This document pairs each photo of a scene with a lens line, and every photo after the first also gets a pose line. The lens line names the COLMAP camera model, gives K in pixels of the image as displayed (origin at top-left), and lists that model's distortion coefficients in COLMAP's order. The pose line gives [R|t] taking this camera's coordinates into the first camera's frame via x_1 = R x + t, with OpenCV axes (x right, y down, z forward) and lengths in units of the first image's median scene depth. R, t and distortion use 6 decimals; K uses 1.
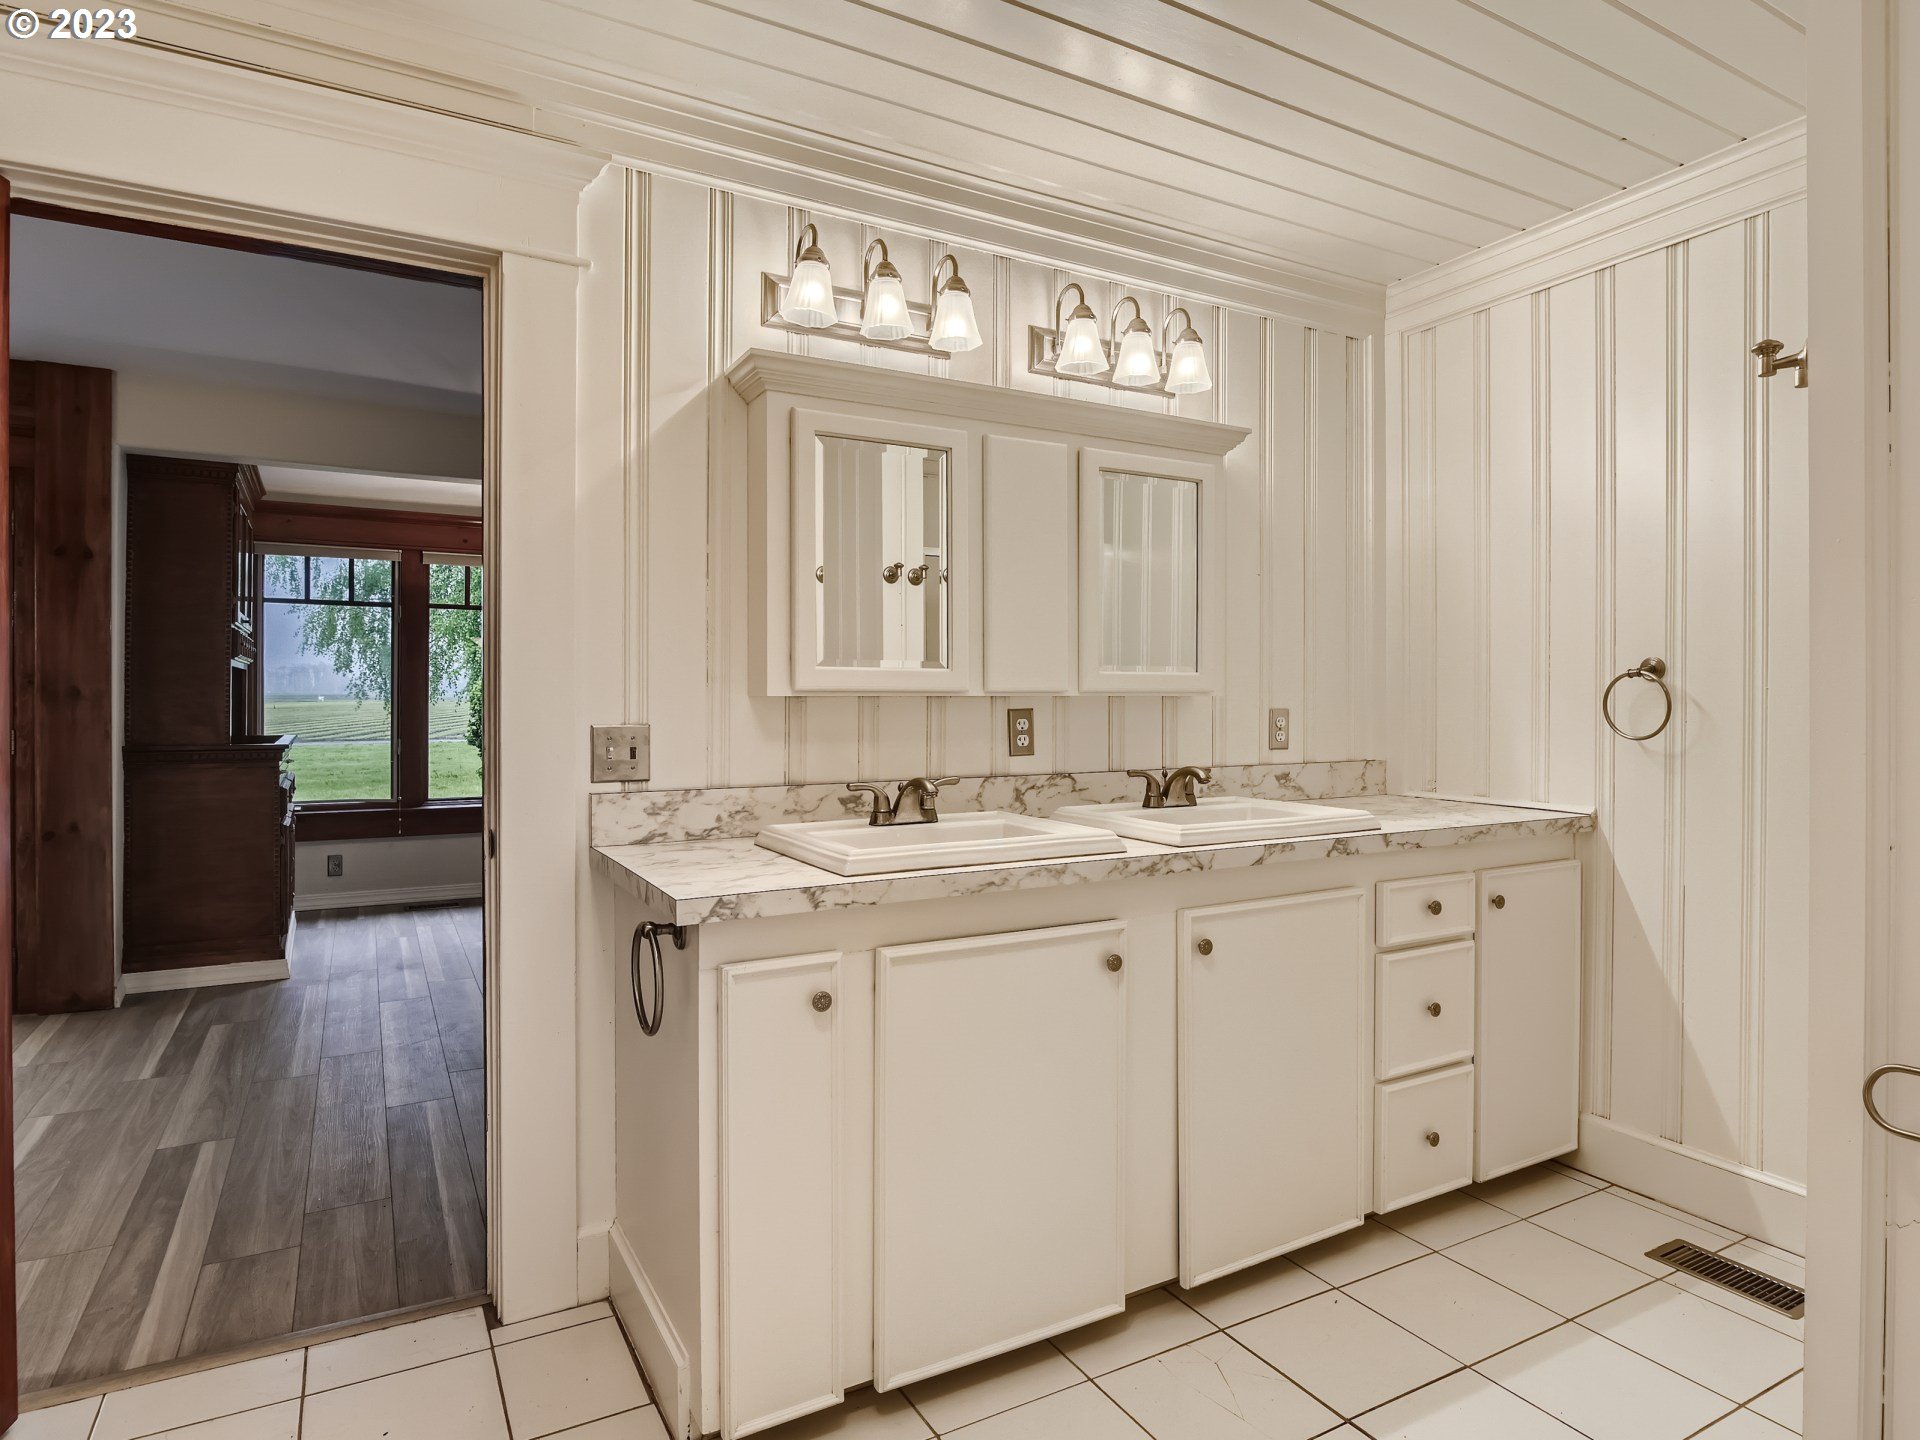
lens RADIAL K [[1076.0, 0, 959.5], [0, 1076.0, 706.2], [0, 0, 1]] dist [-0.020479, 0.002236]
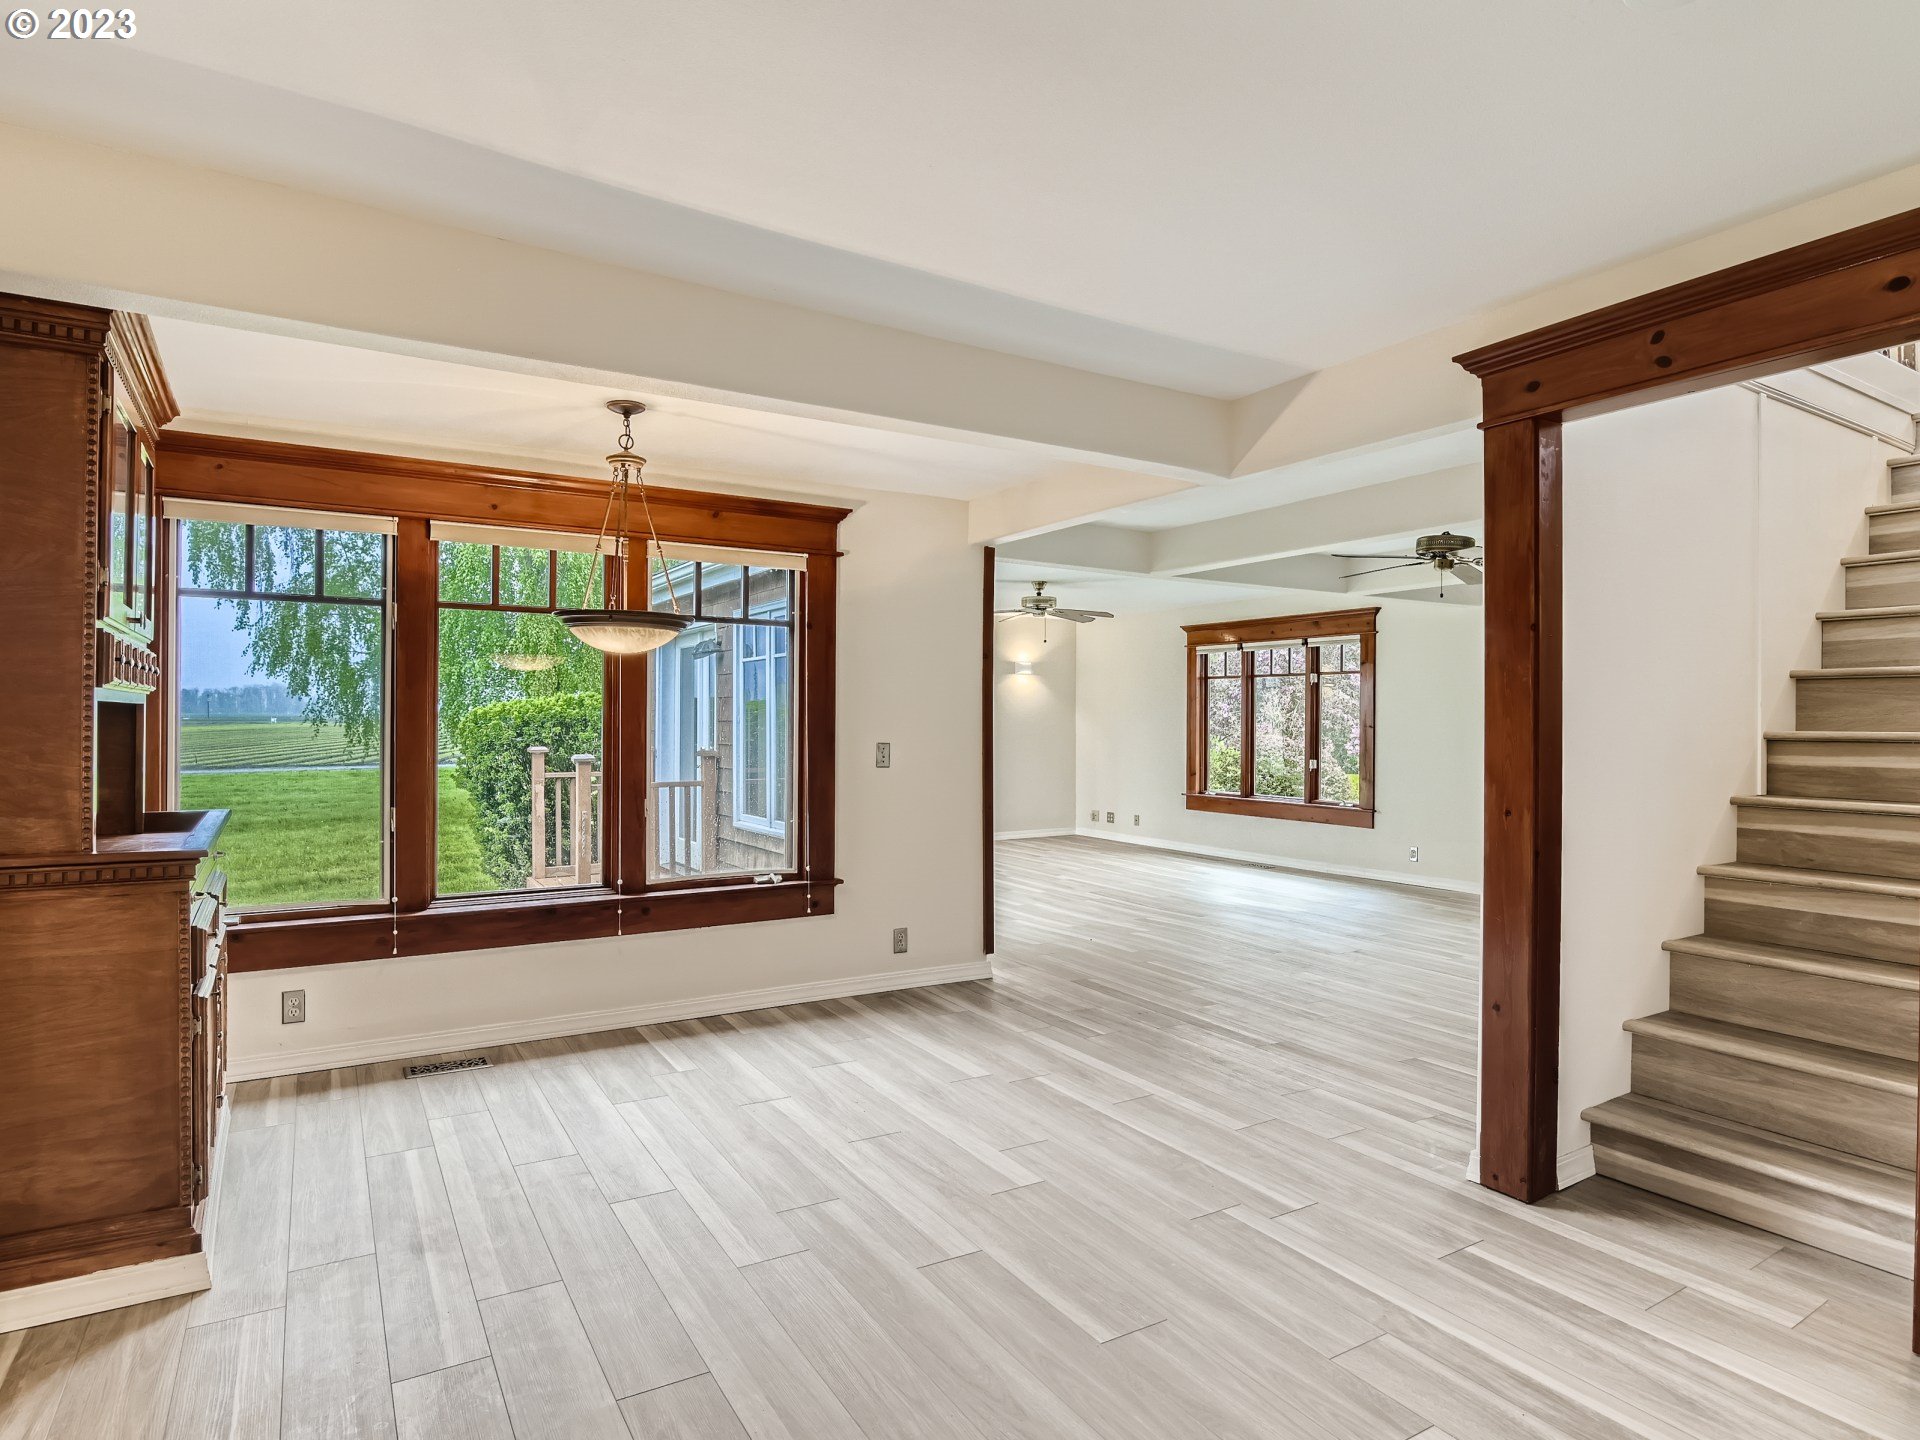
lens RADIAL K [[1076.0, 0, 959.8], [0, 1076.0, 723.9], [0, 0, 1]] dist [-0.020479, 0.002236]
pose [[0.999468, -0.000163, 0.032610, -0.214831], [0.000280, 0.999994, -0.003590, -0.019089], [-0.032609, 0.003598, 0.999462, 0.362007]]
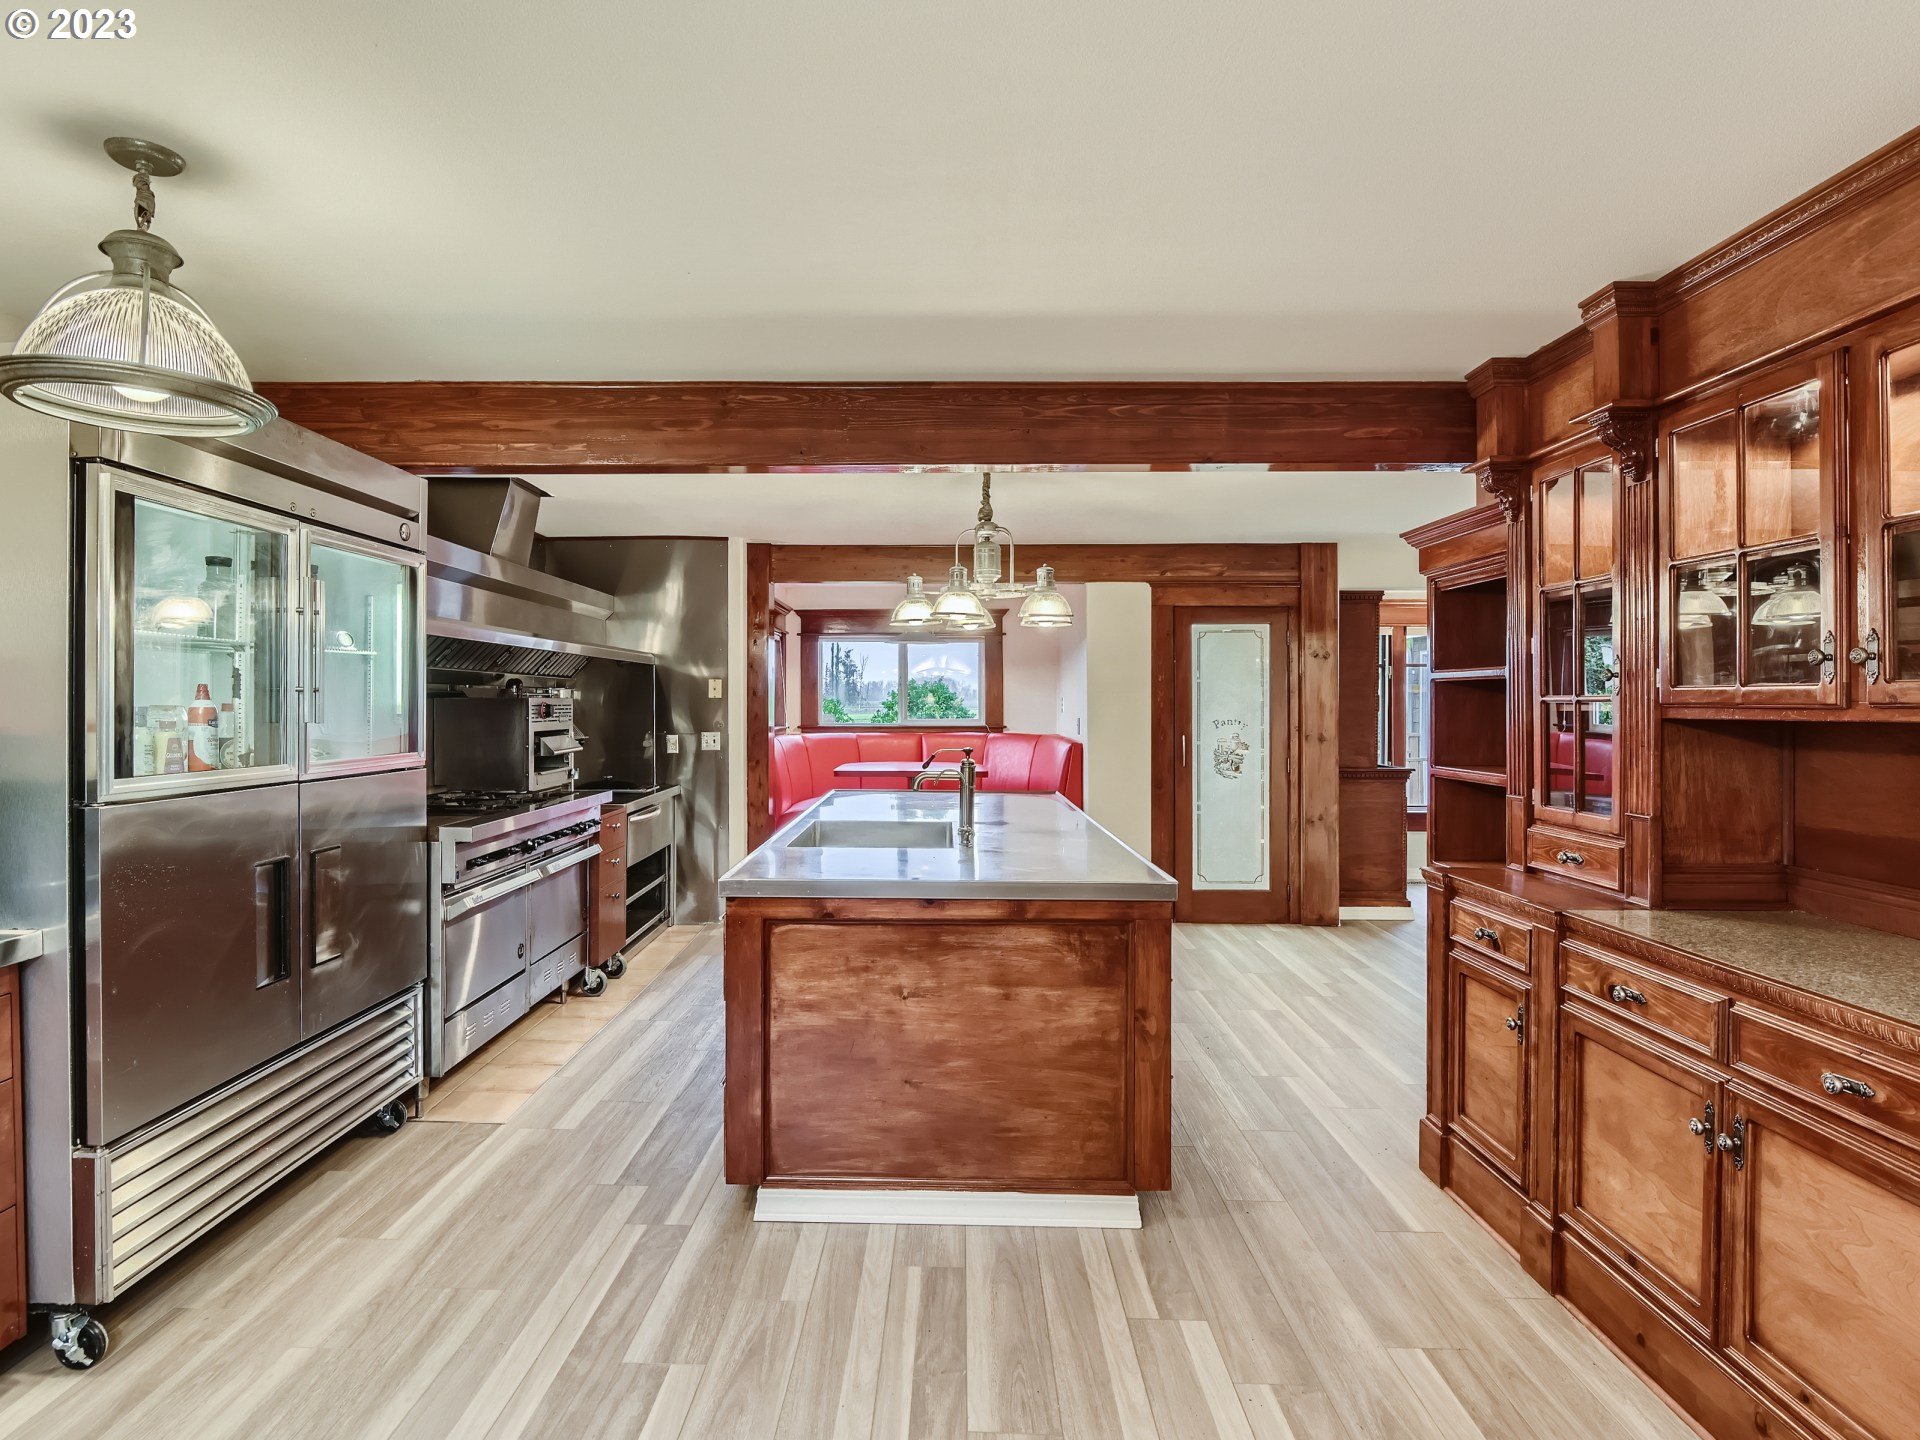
lens RADIAL K [[1076.0, 0, 958.2], [0, 1076.0, 706.8], [0, 0, 1]] dist [-0.020479, 0.002236]
pose [[0.865429, 0.000585, -0.501032, -0.332482], [-0.002480, 0.999992, -0.003116, -0.037261], [0.501026, 0.003939, 0.865423, -0.535596]]
